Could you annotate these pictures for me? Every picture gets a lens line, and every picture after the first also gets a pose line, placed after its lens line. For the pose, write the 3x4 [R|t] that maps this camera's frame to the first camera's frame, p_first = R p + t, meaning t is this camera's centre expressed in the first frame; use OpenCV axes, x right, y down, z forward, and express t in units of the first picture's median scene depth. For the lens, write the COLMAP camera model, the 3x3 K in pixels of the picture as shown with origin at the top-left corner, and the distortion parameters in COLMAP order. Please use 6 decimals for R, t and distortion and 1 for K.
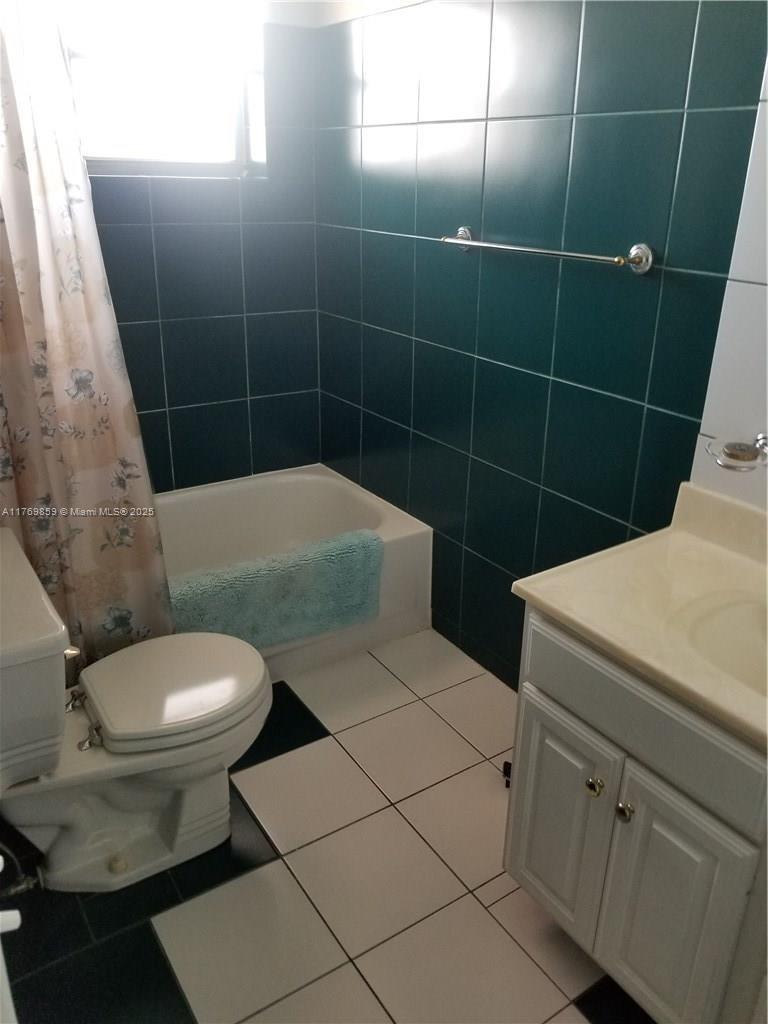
lens RADIAL K [[813.5, 0, 389.8], [0, 813.5, 494.7], [0, 0, 1]] dist [0.011876, -0.029473]
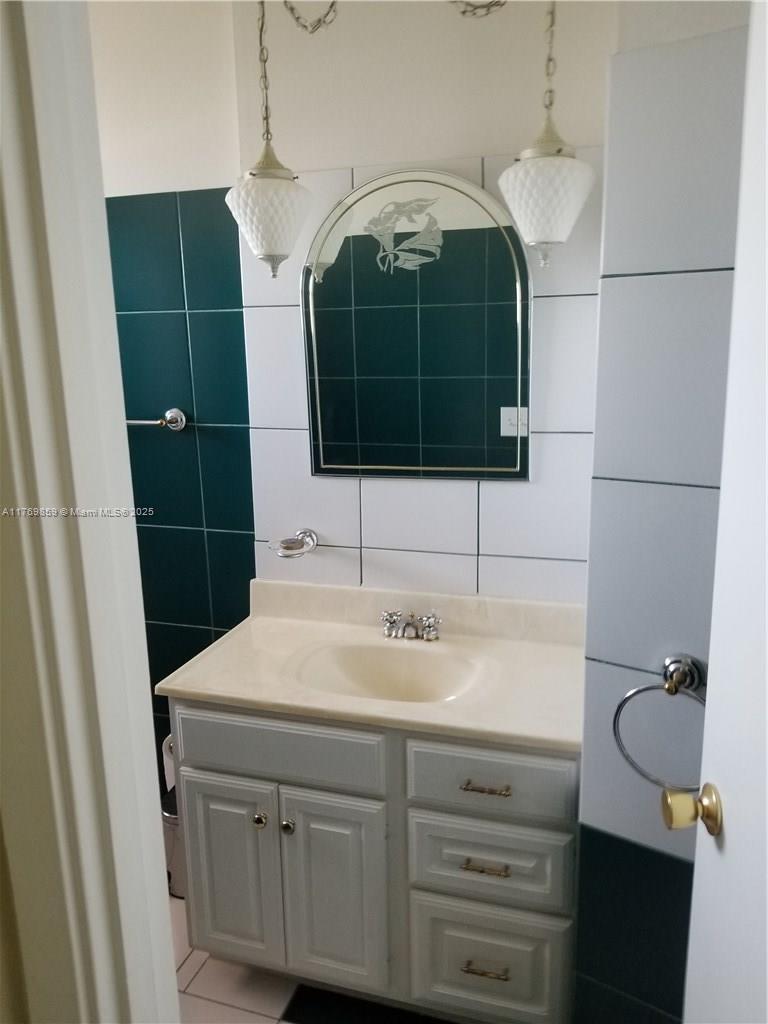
lens RADIAL K [[813.5, 0, 385.7], [0, 813.5, 511.1], [0, 0, 1]] dist [0.011876, -0.029473]
pose [[0.796685, -0.167246, 0.580794, -0.223682], [0.258773, 0.962807, -0.077713, 0.038656], [-0.546196, 0.212206, 0.810333, -0.213381]]
